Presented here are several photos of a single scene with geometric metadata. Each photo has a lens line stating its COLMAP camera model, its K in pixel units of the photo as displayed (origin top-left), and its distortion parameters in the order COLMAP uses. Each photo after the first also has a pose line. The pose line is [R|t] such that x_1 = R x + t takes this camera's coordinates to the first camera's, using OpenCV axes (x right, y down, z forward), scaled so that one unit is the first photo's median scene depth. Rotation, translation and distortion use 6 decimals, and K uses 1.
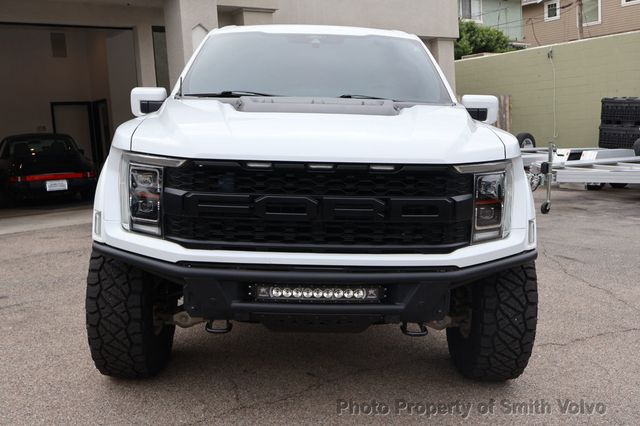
lens RADIAL K [[696.0, 0, 320.0], [0, 696.0, 213.0], [0, 0, 1]] dist [0.012070, 0.014569]
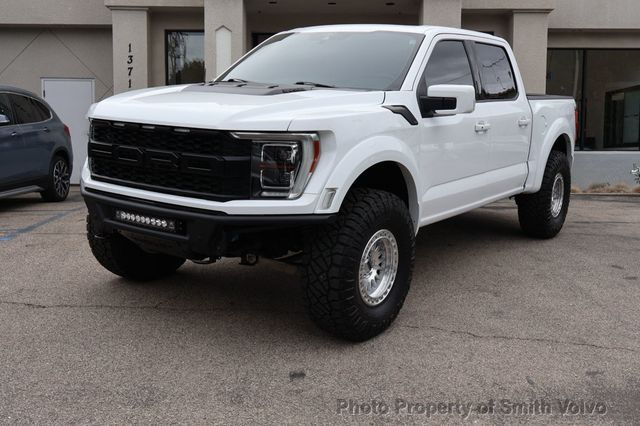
lens RADIAL K [[696.0, 0, 320.0], [0, 696.0, 213.0], [0, 0, 1]] dist [0.012070, 0.014569]
pose [[0.799781, 0.113468, -0.589470, 1.045157], [-0.120557, 0.992327, 0.027444, 0.021955], [0.588061, 0.049116, 0.807324, 0.089965]]
